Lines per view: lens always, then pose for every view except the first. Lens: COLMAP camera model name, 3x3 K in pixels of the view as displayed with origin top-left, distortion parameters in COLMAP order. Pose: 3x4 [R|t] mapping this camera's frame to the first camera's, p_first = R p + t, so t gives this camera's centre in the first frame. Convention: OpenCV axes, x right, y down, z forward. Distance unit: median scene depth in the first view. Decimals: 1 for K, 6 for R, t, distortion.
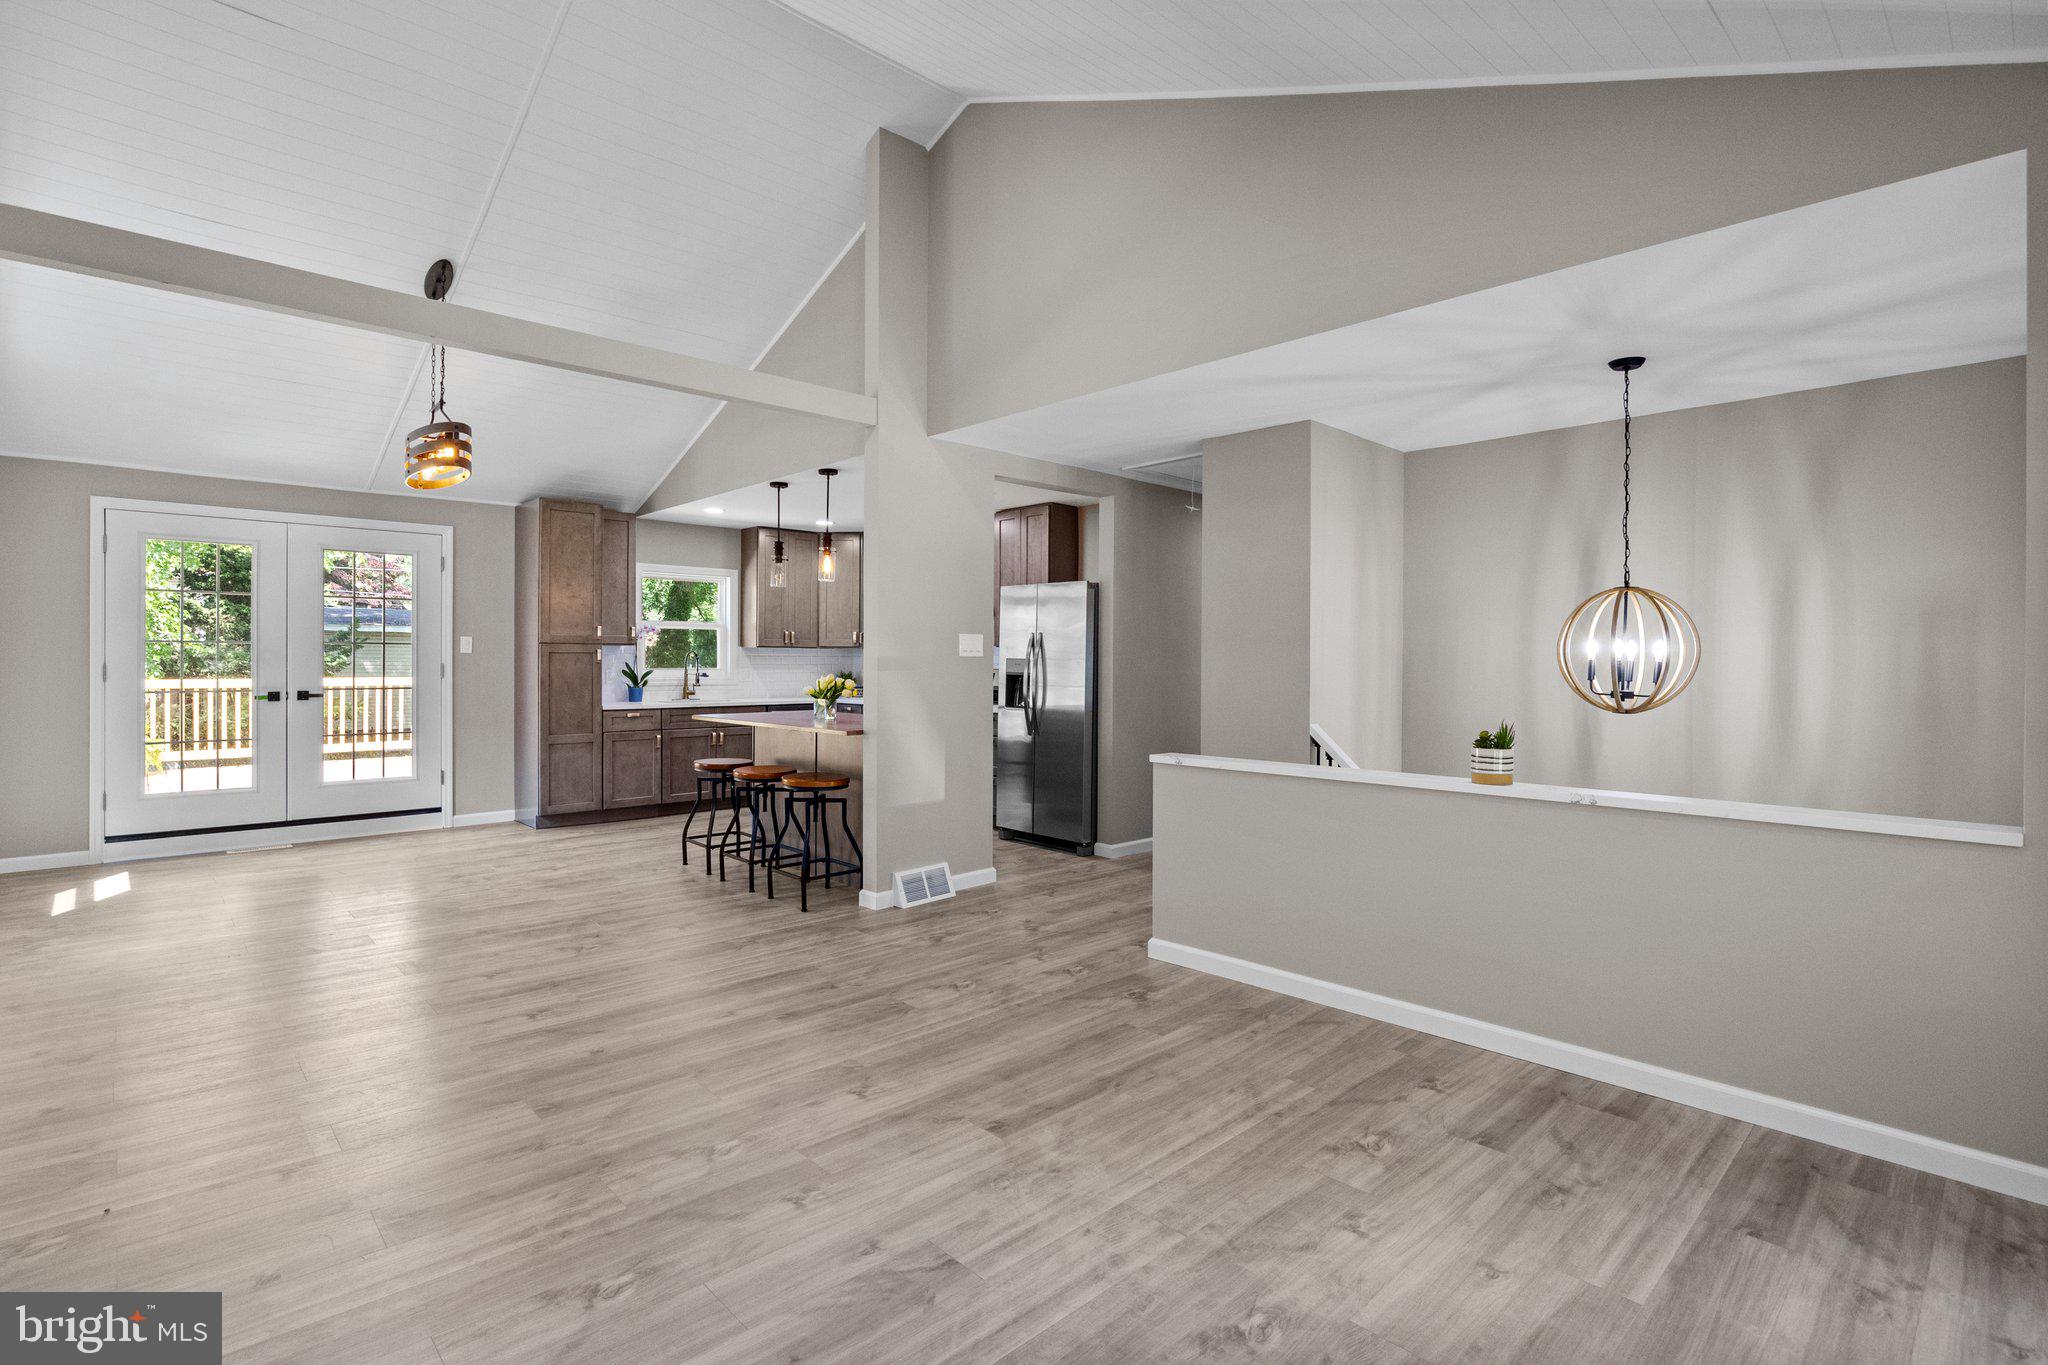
lens RADIAL K [[963.5, 0, 1025.7], [0, 963.5, 654.4], [0, 0, 1]] dist [-0.018041, 0.000308]
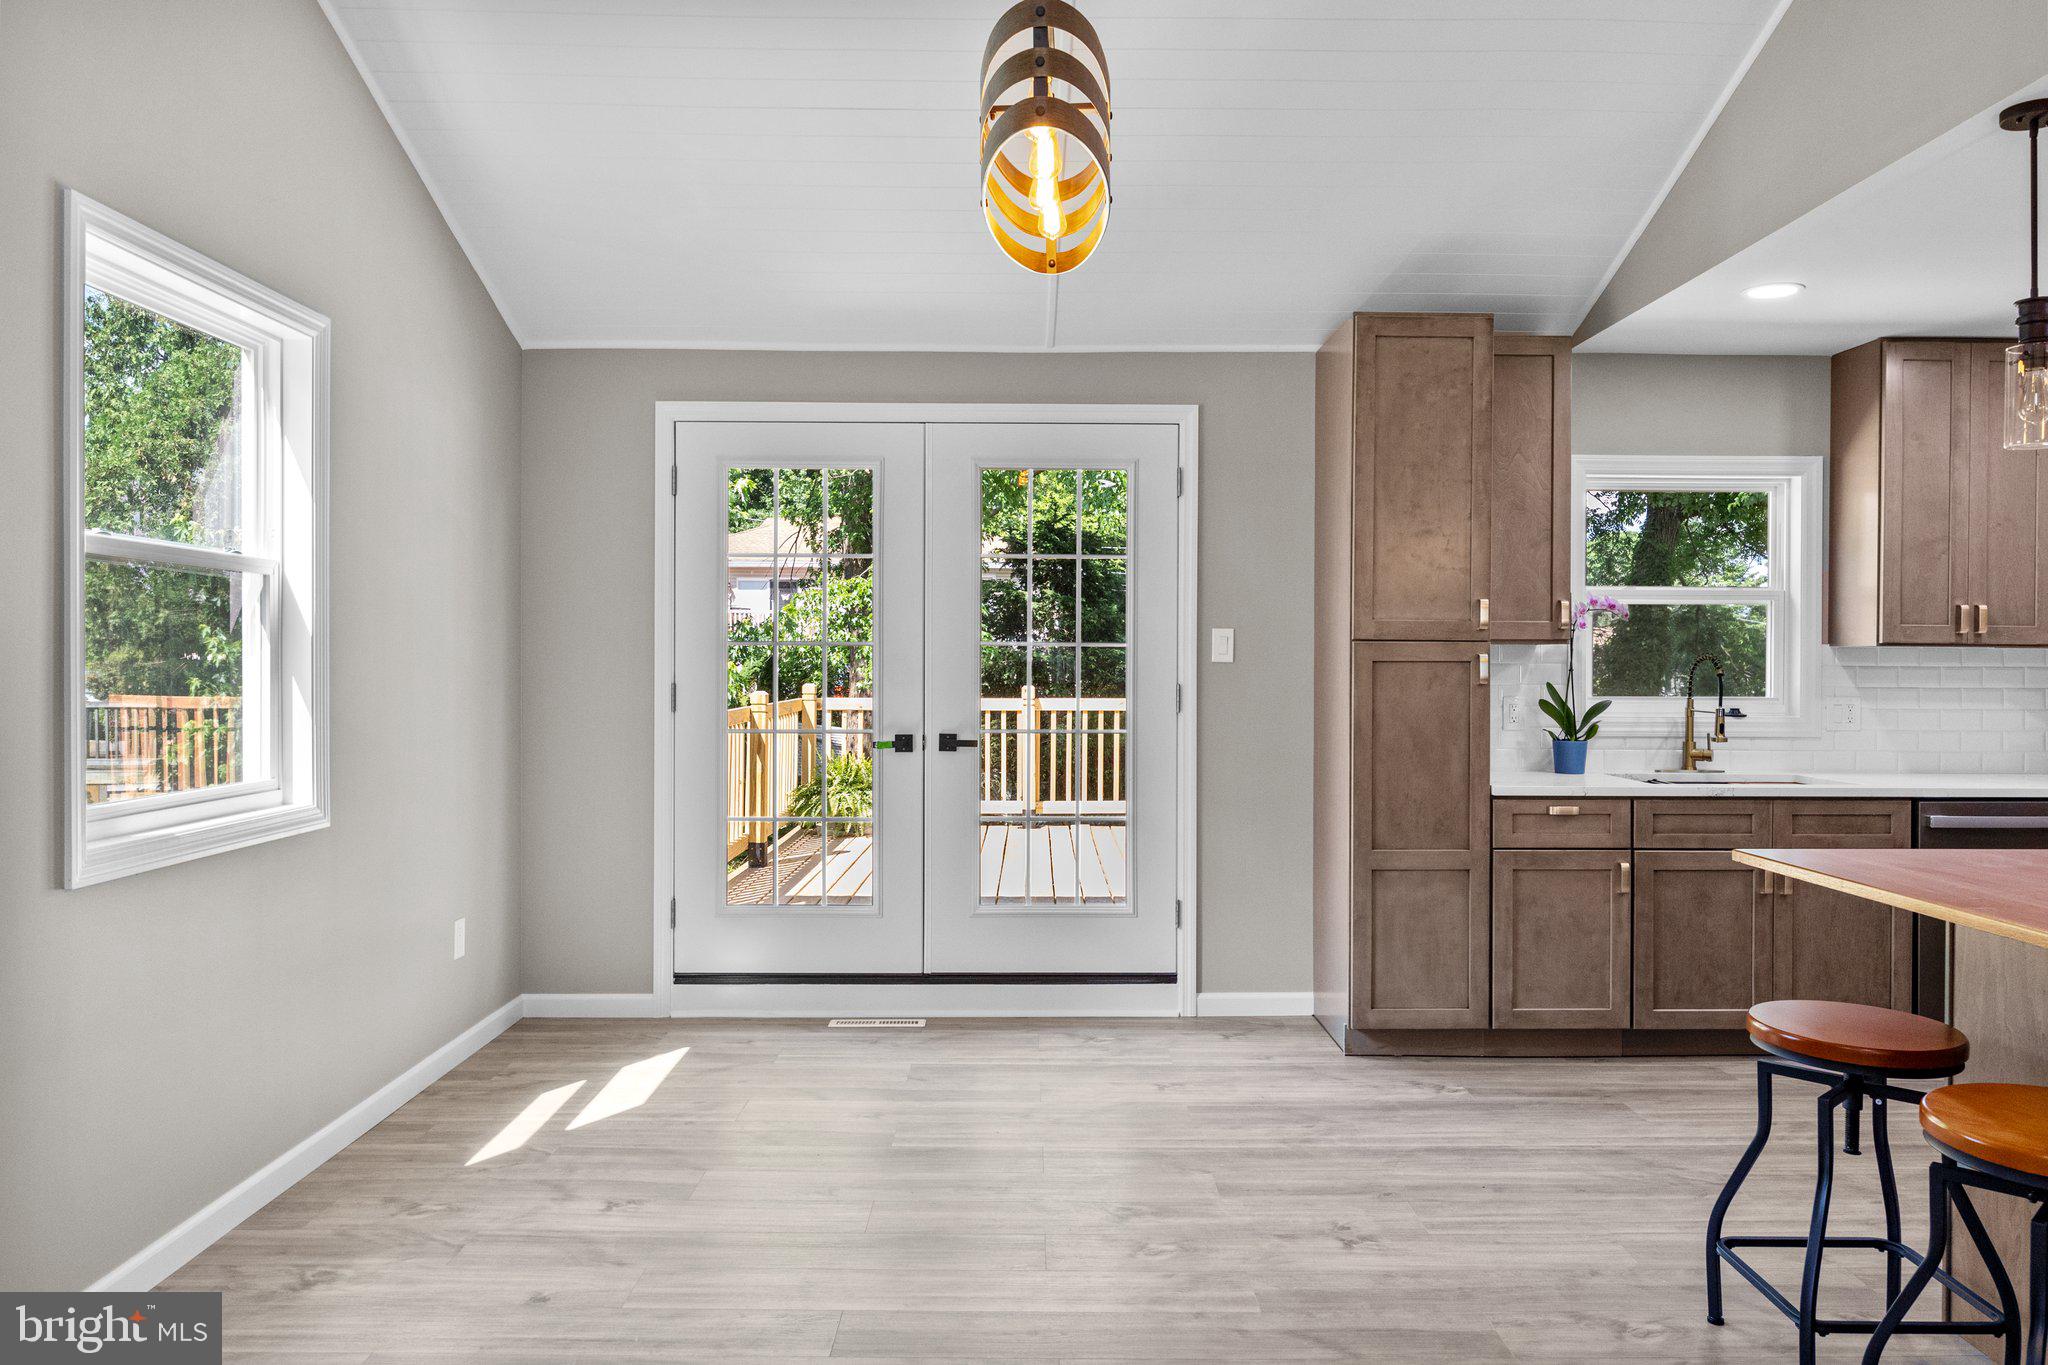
lens RADIAL K [[1440.2, 0, 1024.0], [0, 1440.2, 682.5], [0, 0, 1]] dist [0.008333, 0.001329]
pose [[0.729661, 0.008614, -0.683755, -0.152925], [0.001980, 0.999890, 0.014710, -0.002278], [0.683806, -0.012088, 0.729564, 0.386938]]
